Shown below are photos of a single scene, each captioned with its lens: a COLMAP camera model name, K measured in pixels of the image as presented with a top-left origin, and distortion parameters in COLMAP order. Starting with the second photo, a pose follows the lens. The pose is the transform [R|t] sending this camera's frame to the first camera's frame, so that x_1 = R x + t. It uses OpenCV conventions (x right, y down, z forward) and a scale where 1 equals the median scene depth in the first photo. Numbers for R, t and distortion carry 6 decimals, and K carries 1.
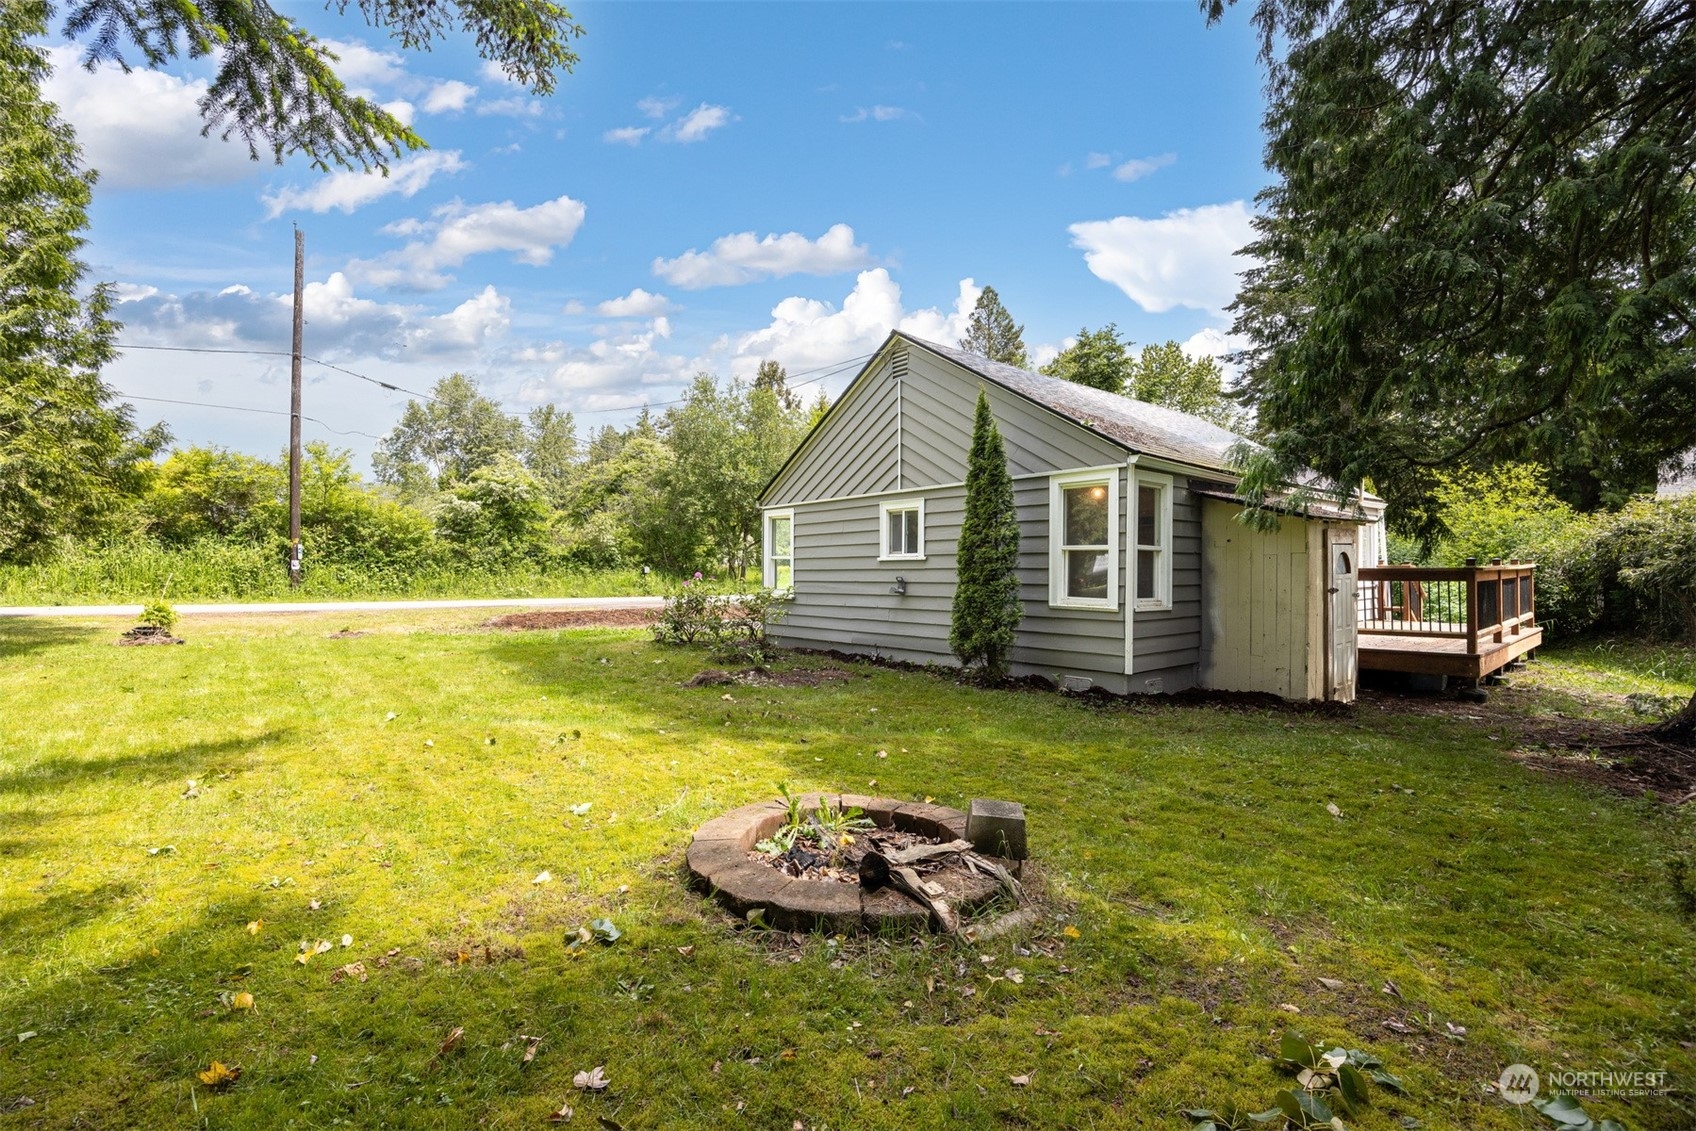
lens RADIAL K [[734.0, 0, 848.0], [0, 734.0, 565.5], [0, 0, 1]] dist [-0.007045, -0.000484]
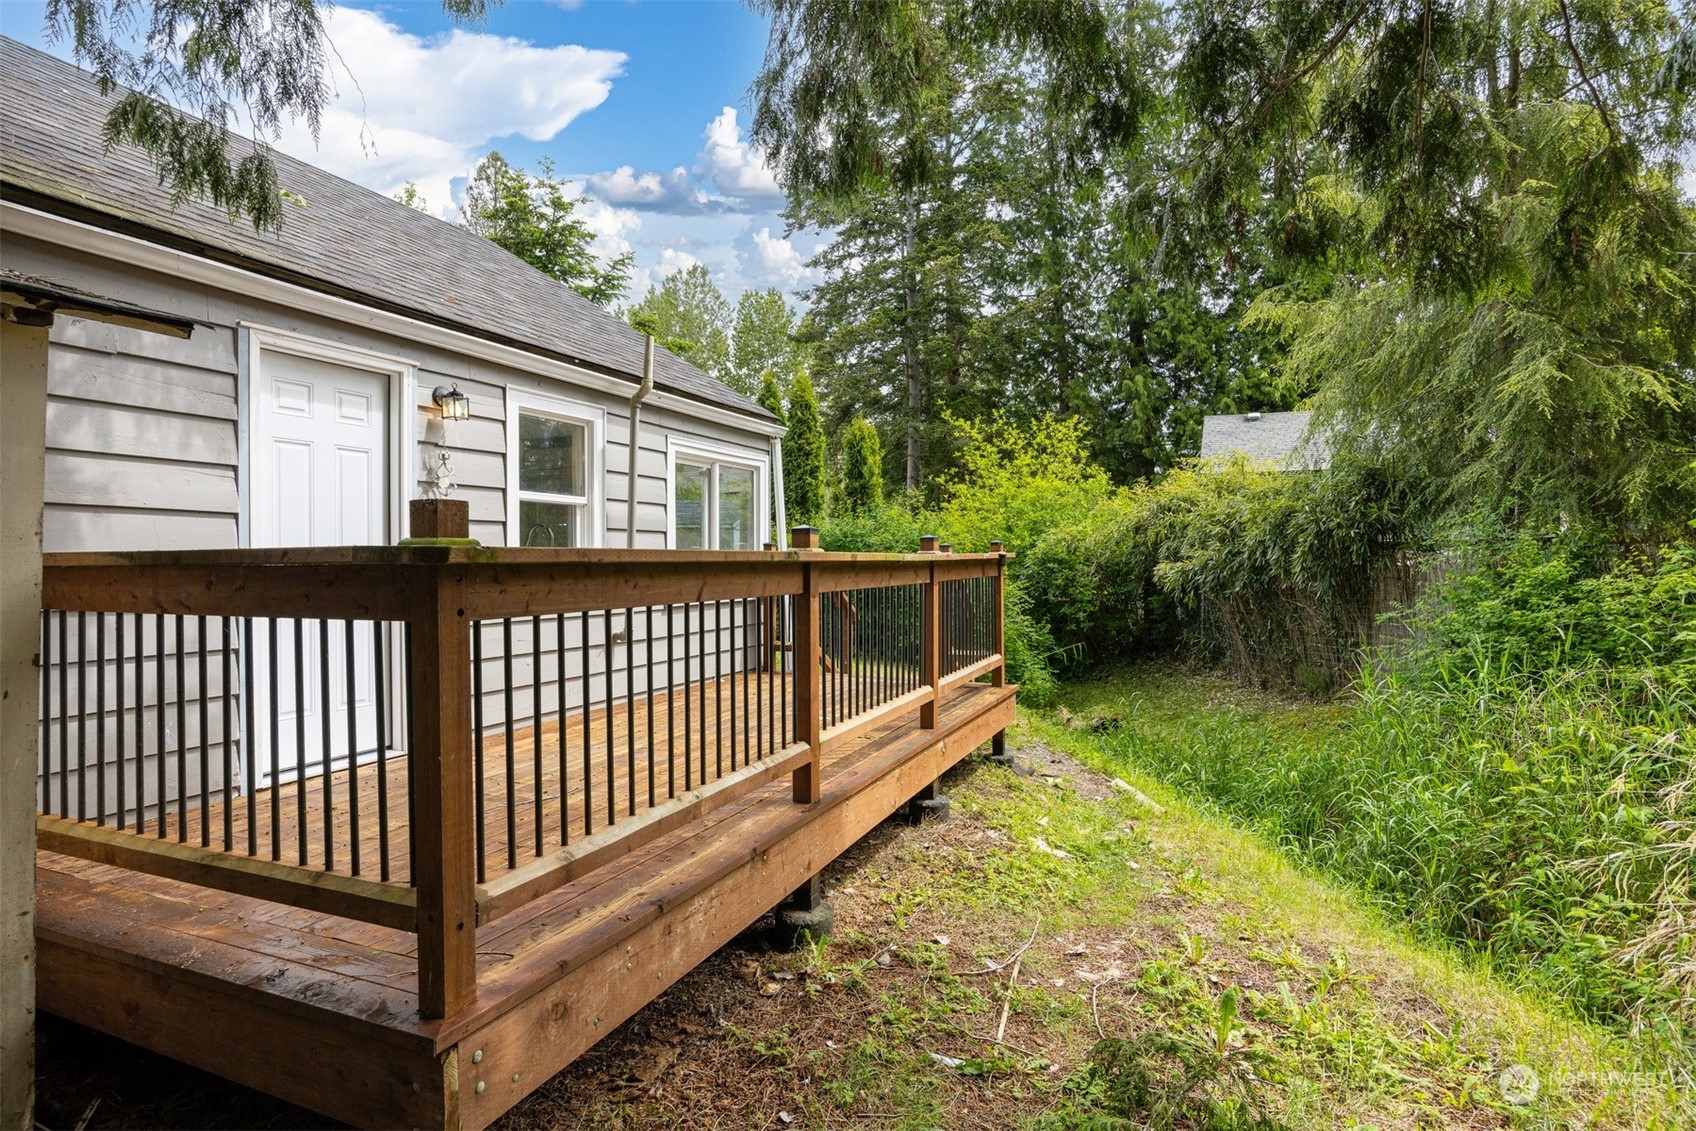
lens RADIAL K [[868.0, 0, 848.0], [0, 868.0, 565.5], [0, 0, 1]] dist [-0.007074, -0.000551]
pose [[0.900590, 0.002845, 0.434661, 0.616990], [-0.005864, 0.999967, 0.005605, 0.004116], [-0.434631, -0.007596, 0.900577, 0.546243]]
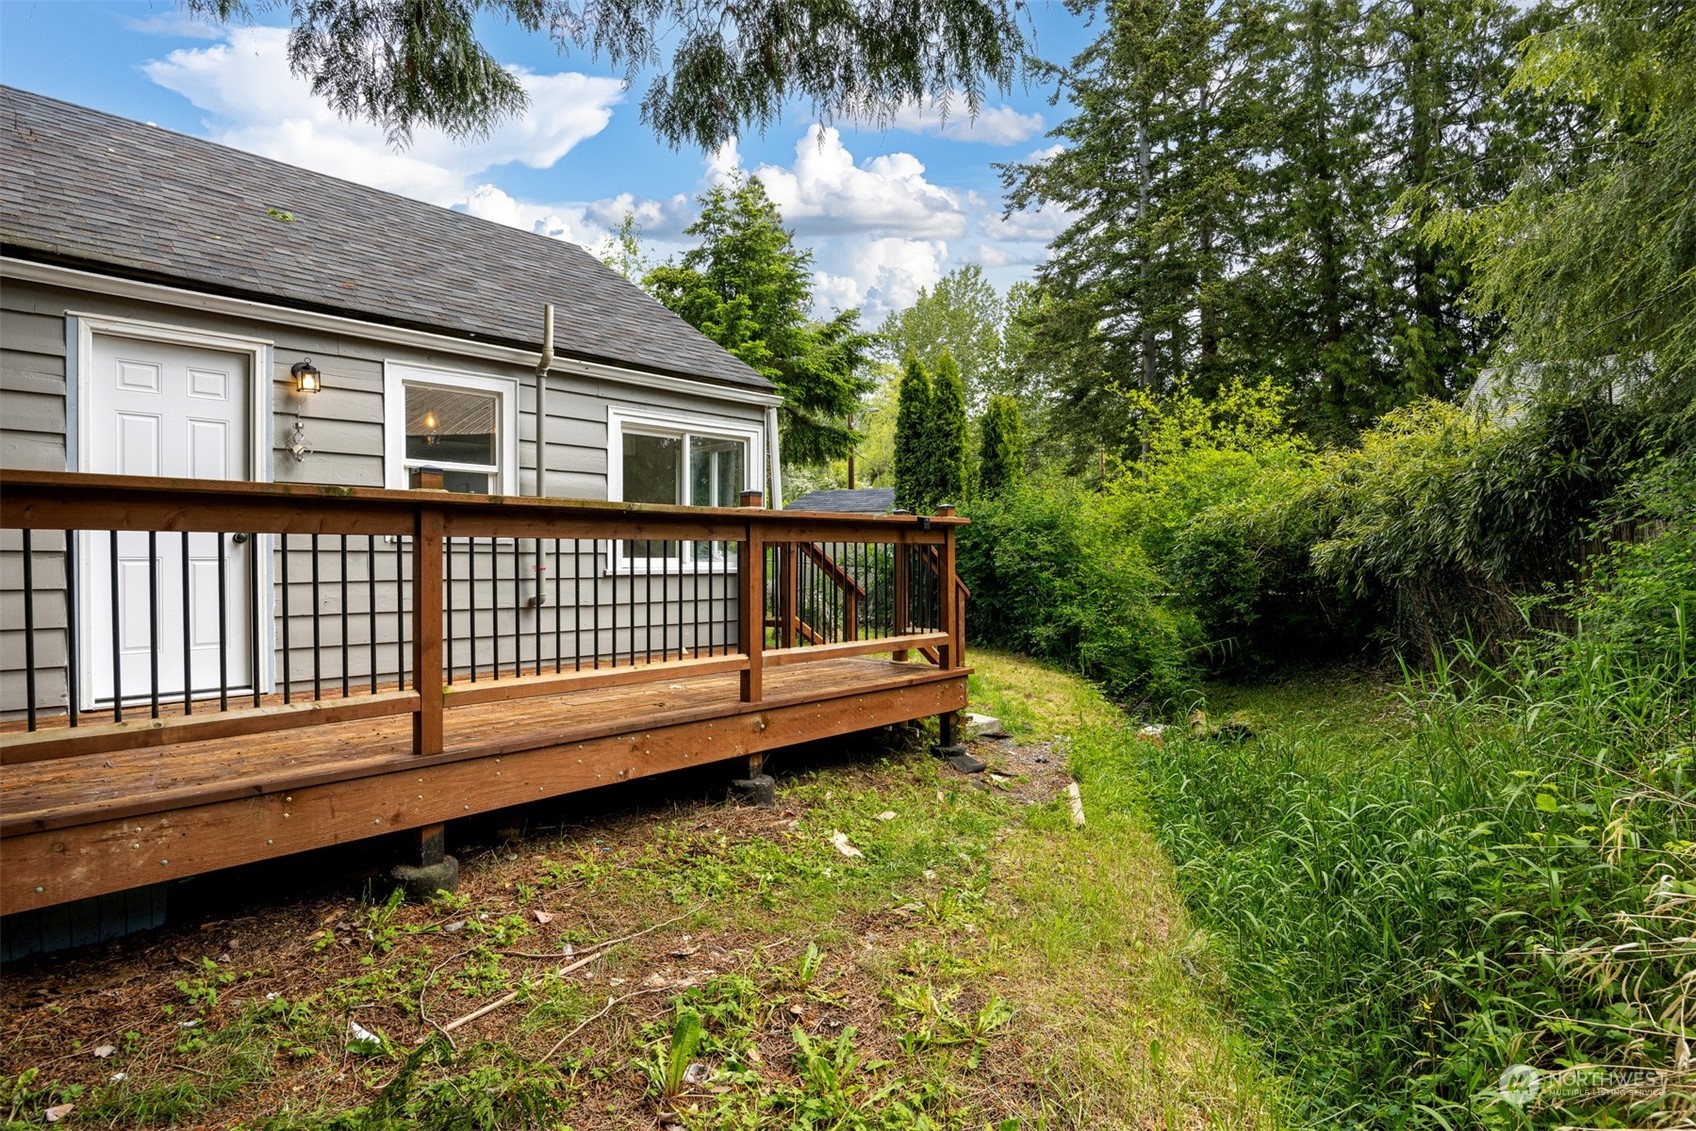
lens RADIAL K [[868.0, 0, 848.0], [0, 868.0, 565.5], [0, 0, 1]] dist [-0.007074, -0.000551]
pose [[0.993428, 0.003969, 0.114387, 0.842921], [-0.005010, 0.999949, 0.008815, 0.022241], [-0.114347, -0.009331, 0.993397, 0.521223]]
